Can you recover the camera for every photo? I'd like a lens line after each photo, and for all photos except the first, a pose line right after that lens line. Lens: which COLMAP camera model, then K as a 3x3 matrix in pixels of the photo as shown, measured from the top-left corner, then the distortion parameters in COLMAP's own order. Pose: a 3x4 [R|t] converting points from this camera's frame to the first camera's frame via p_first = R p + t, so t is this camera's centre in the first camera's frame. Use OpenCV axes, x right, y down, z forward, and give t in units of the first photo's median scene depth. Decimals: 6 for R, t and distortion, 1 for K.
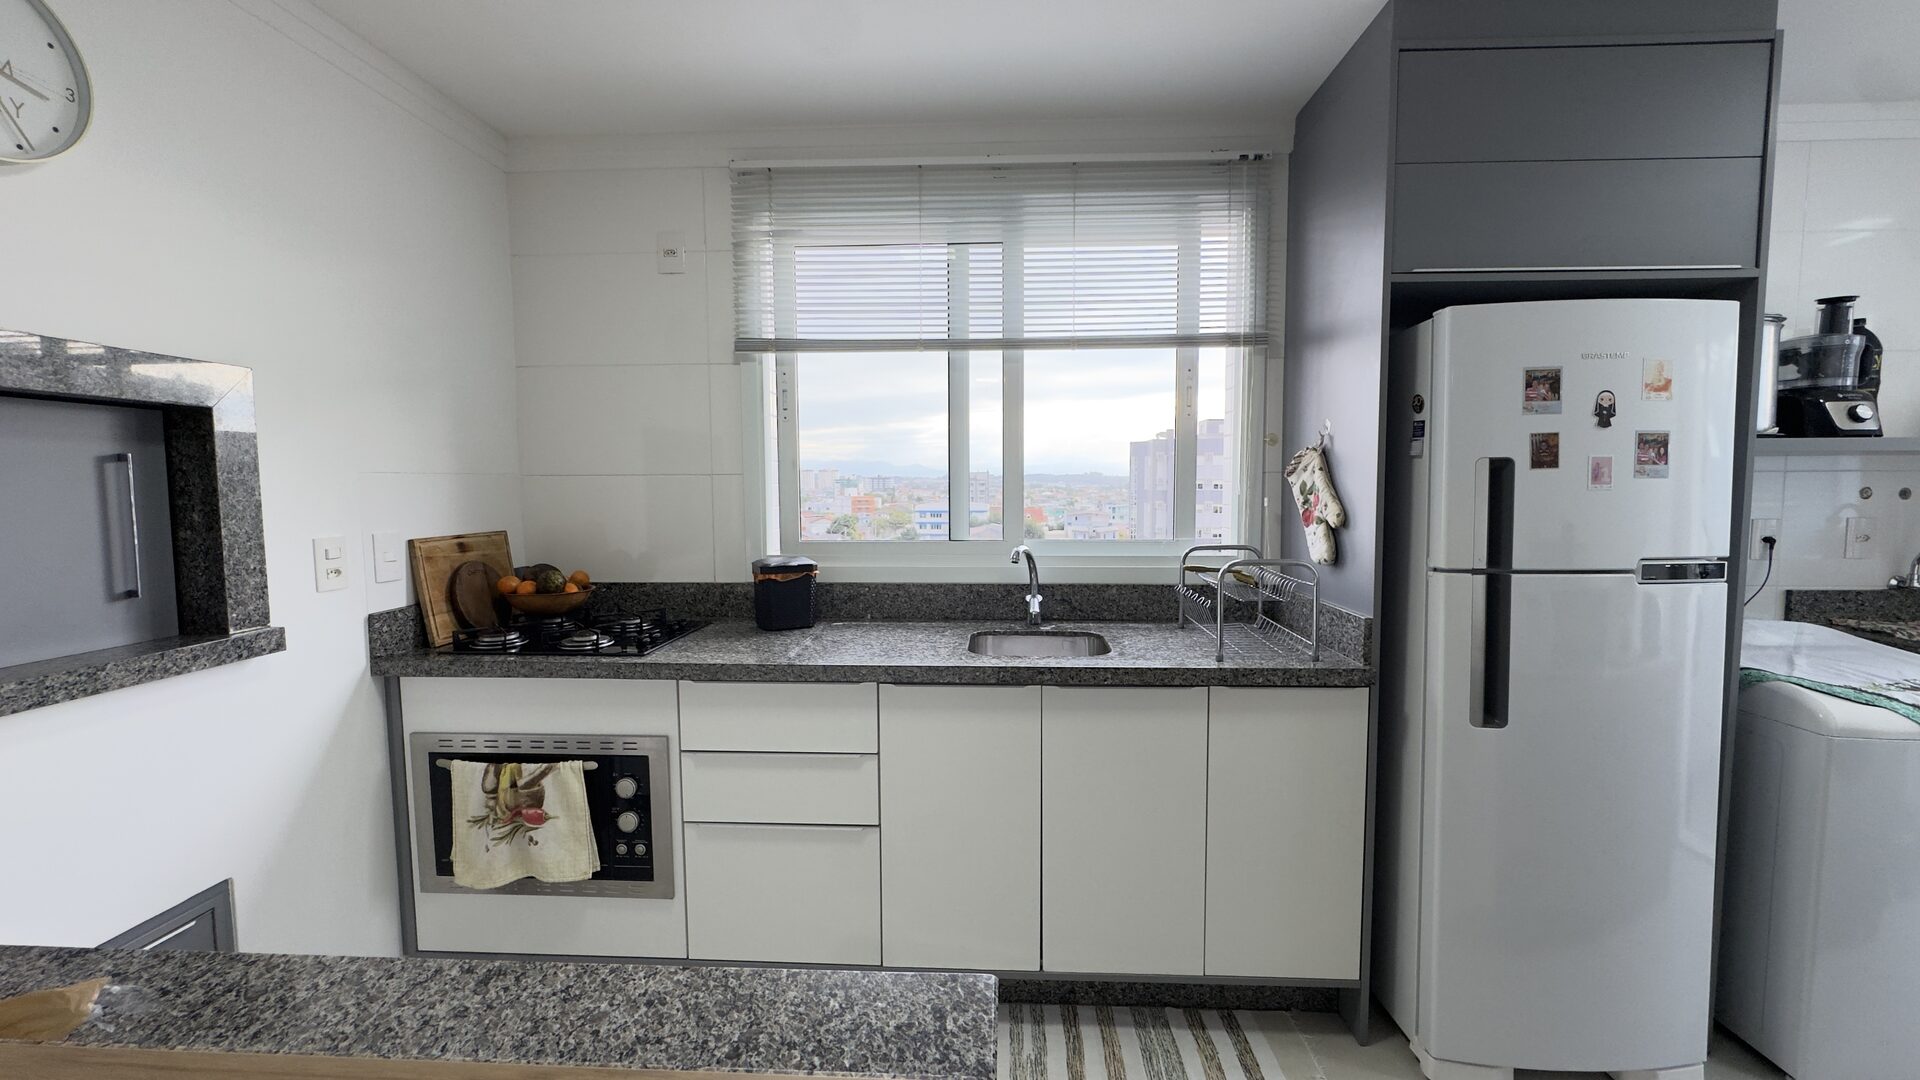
lens RADIAL K [[764.6, 0, 966.1], [0, 764.6, 531.5], [0, 0, 1]] dist [-0.002805, 0.000545]
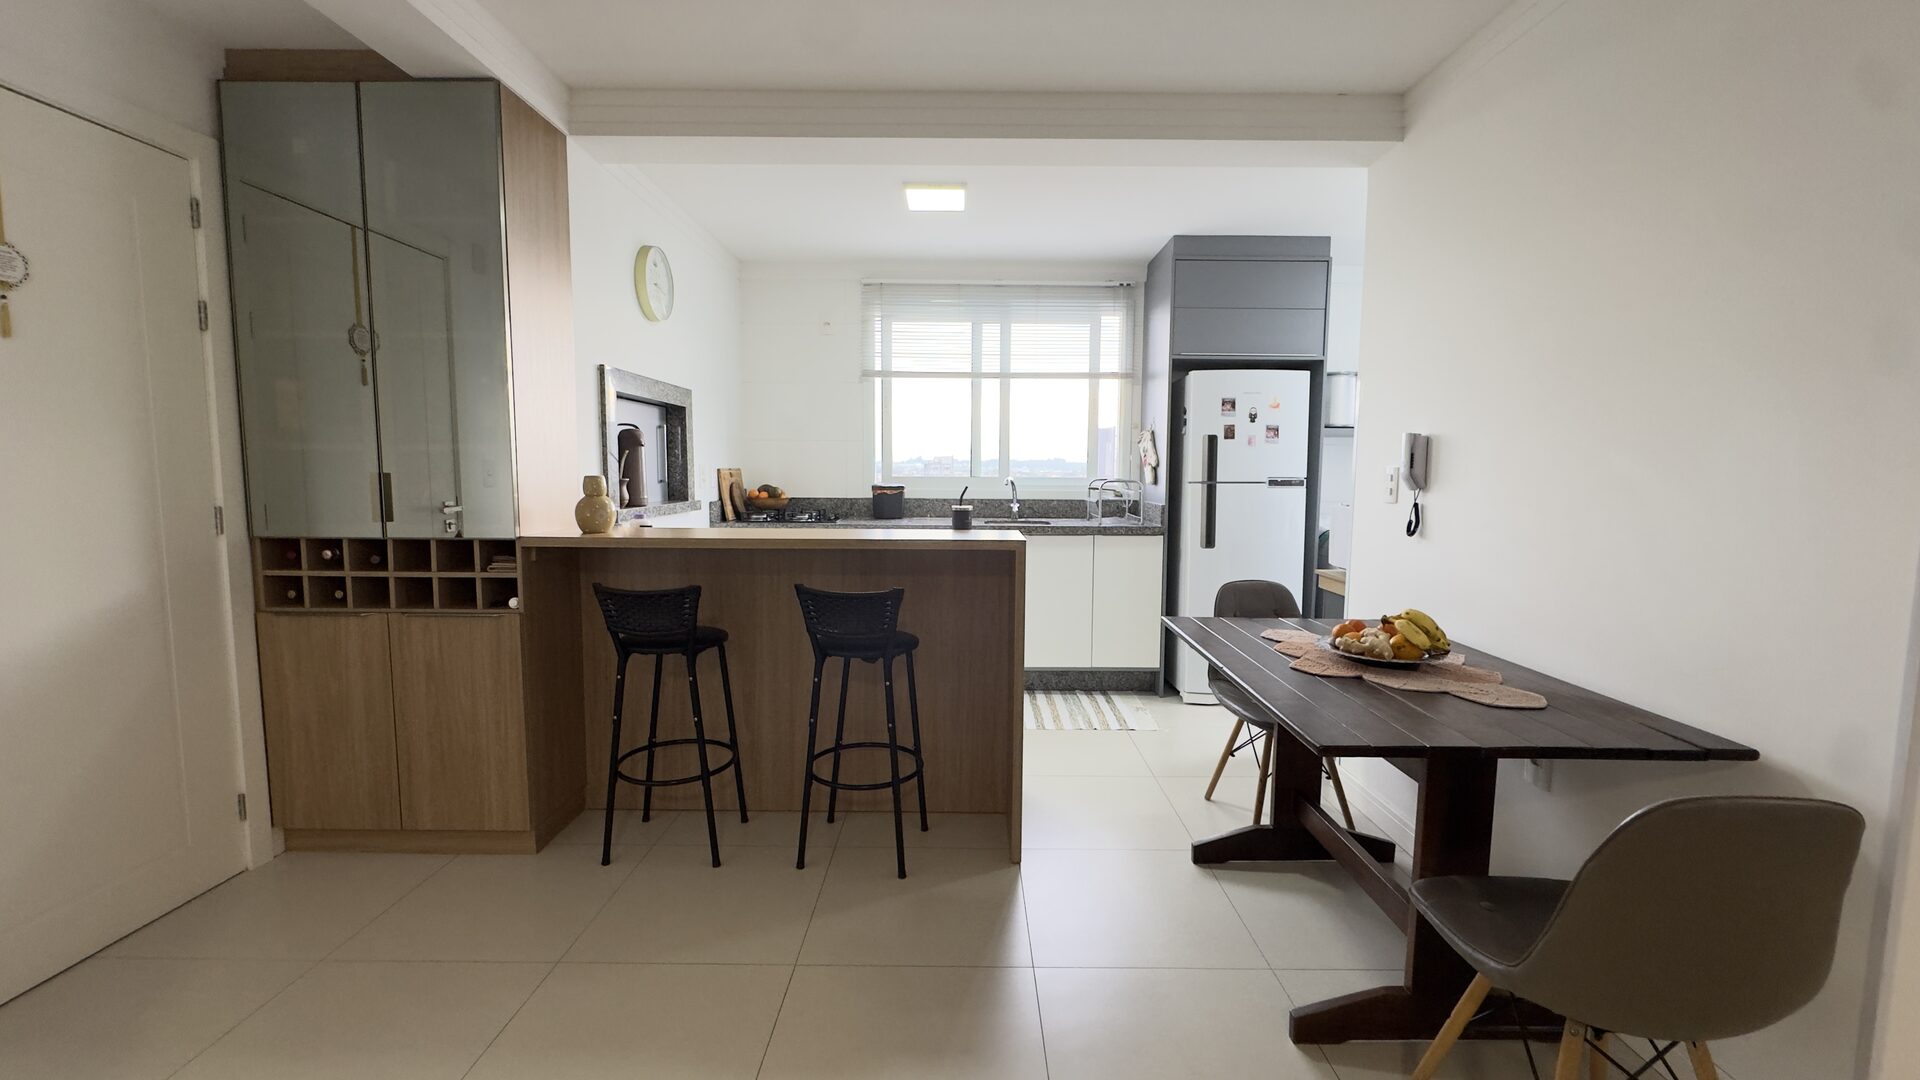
lens RADIAL K [[764.6, 0, 965.3], [0, 764.6, 525.6], [0, 0, 1]] dist [-0.002805, 0.000545]
pose [[0.998997, 0.007709, 0.044098, -0.147830], [-0.008190, 0.999909, 0.010730, 0.141140], [-0.044012, -0.011080, 0.998970, -1.136946]]
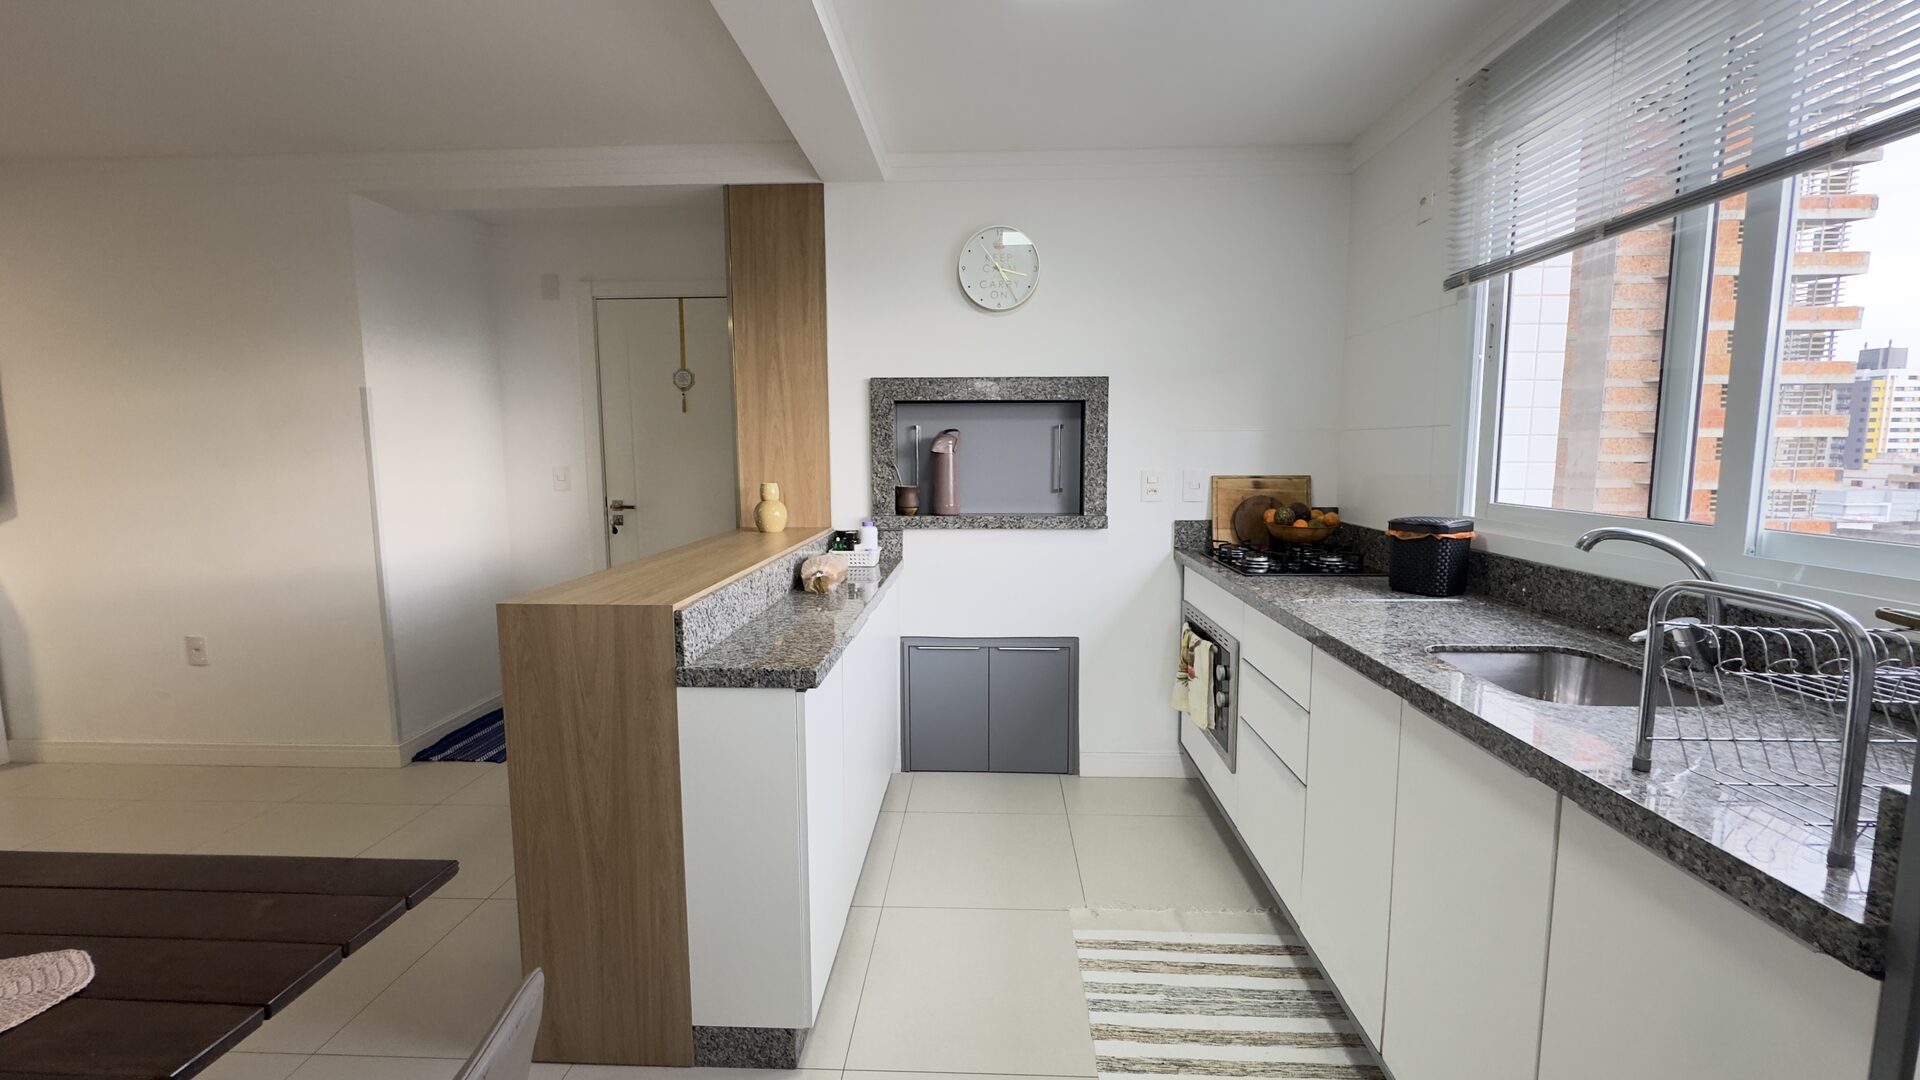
lens RADIAL K [[764.6, 0, 960.5], [0, 764.6, 535.6], [0, 0, 1]] dist [-0.002805, 0.000545]
pose [[0.002904, 0.114300, -0.993442, 0.774600], [-0.059805, 0.991688, 0.113923, -0.014471], [0.998206, 0.059082, 0.009715, 0.510948]]
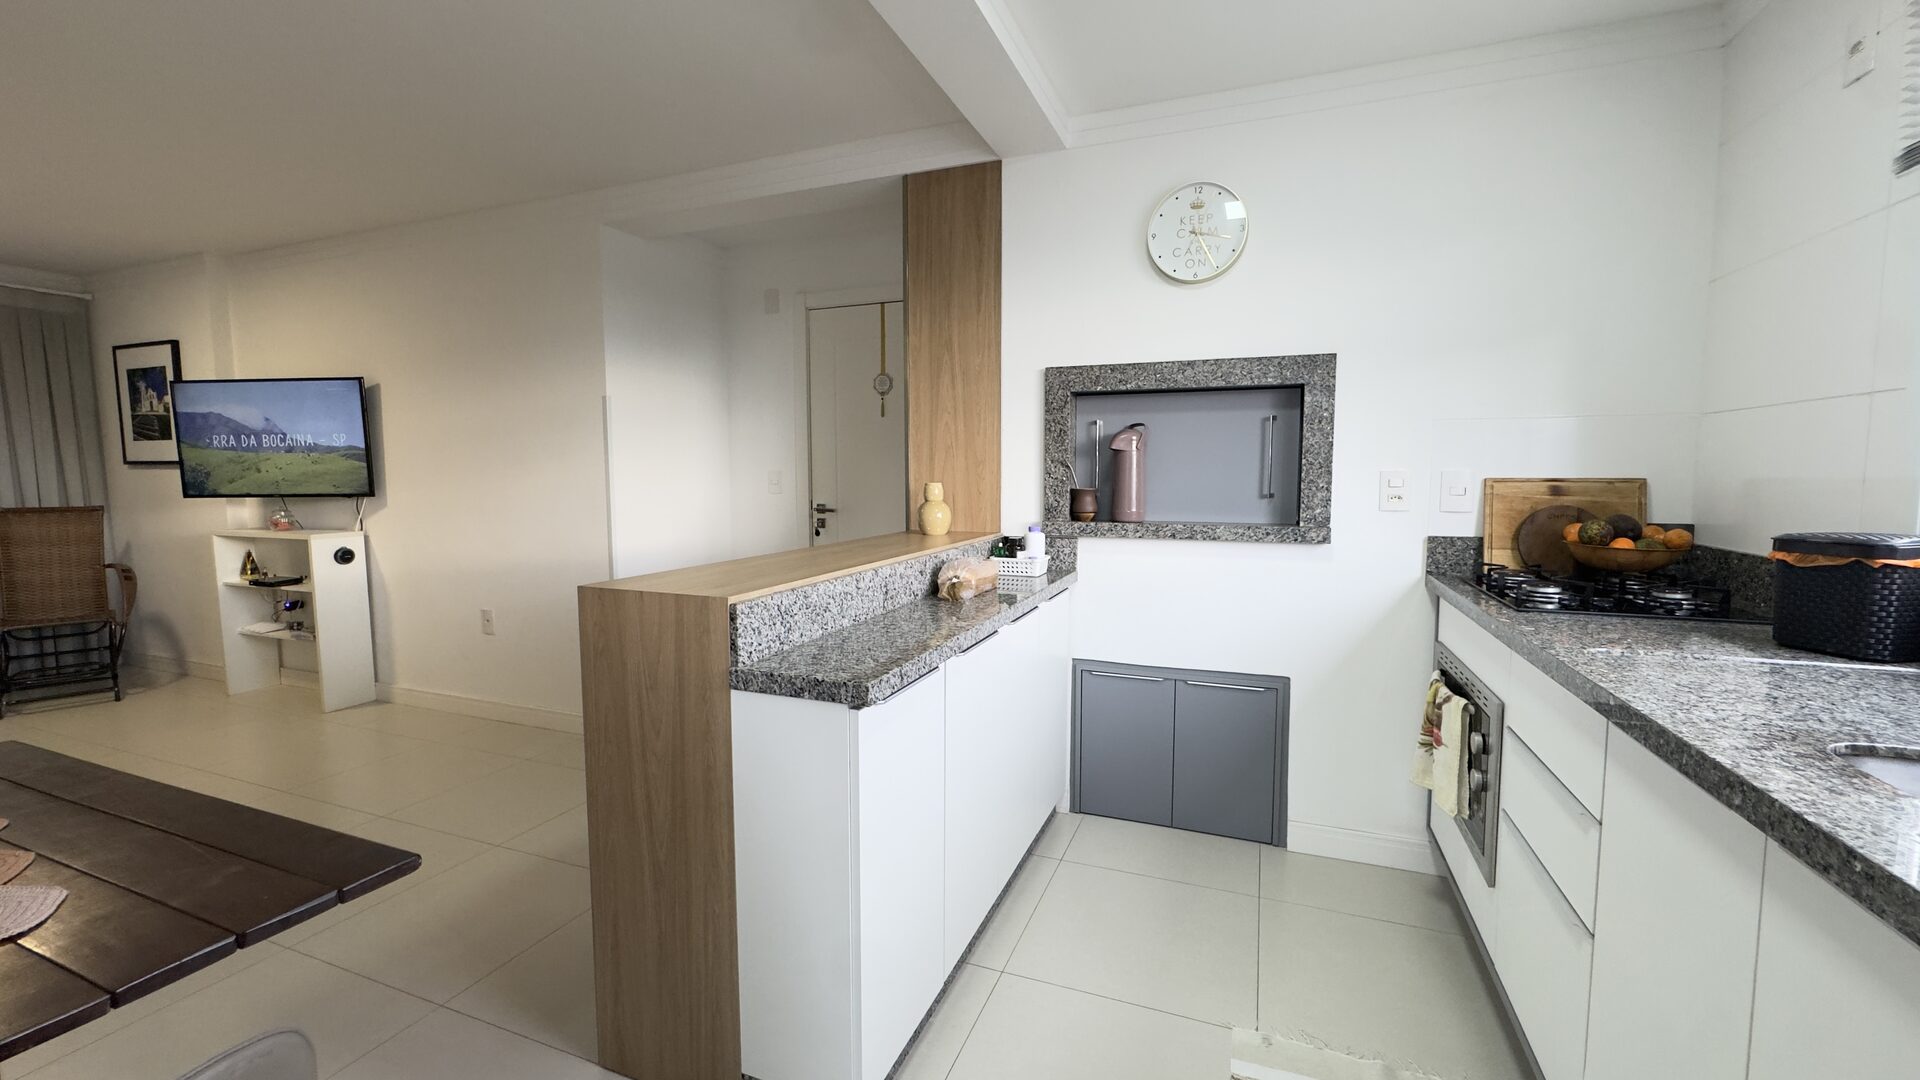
lens RADIAL K [[764.6, 0, 960.3], [0, 764.6, 535.5], [0, 0, 1]] dist [-0.002805, 0.000545]
pose [[-0.324832, 0.083041, -0.942119, 0.594537], [-0.058094, 0.992505, 0.107512, 0.018316], [0.943986, 0.089655, -0.317573, 0.645940]]
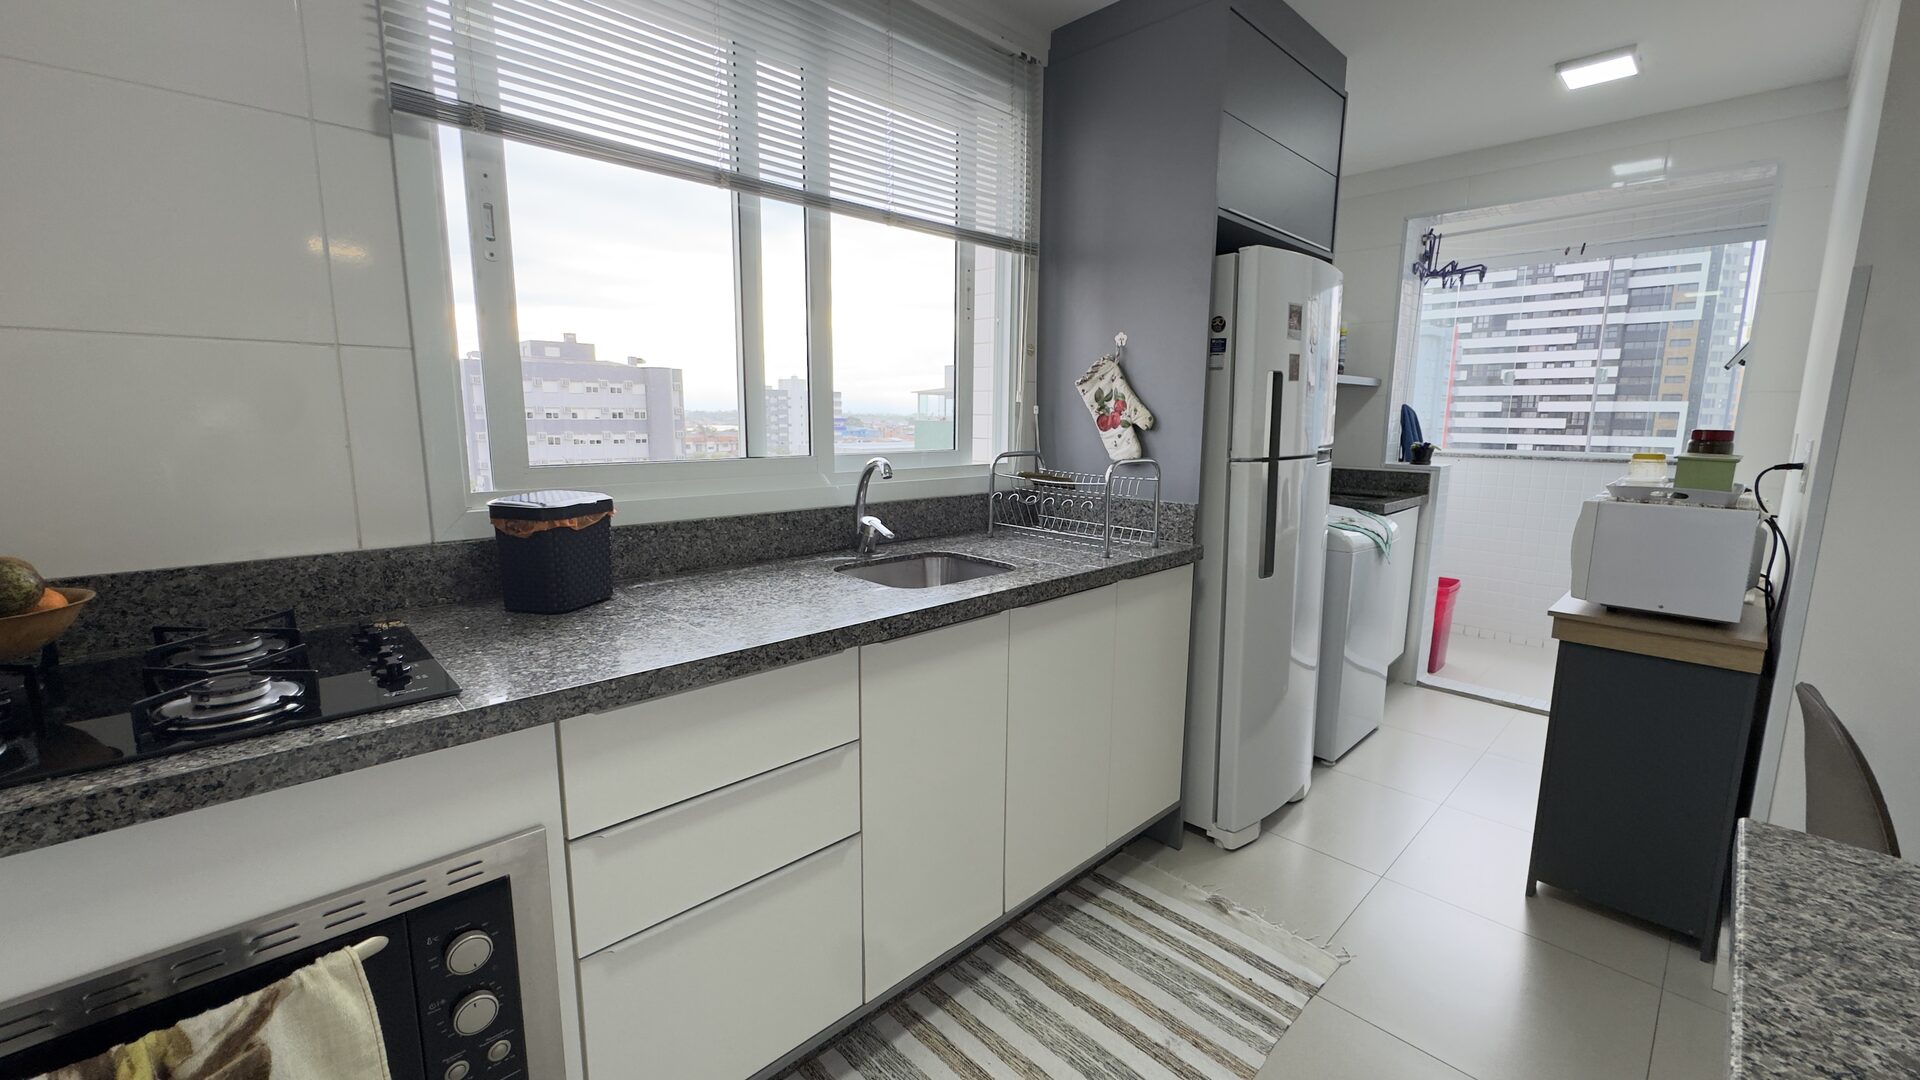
lens RADIAL K [[764.6, 0, 960.7], [0, 764.6, 534.7], [0, 0, 1]] dist [-0.002805, 0.000545]
pose [[0.682236, -0.103510, 0.723768, -0.534715], [0.035056, 0.993420, 0.109030, 0.015799], [-0.730291, -0.049012, 0.681375, 0.411694]]
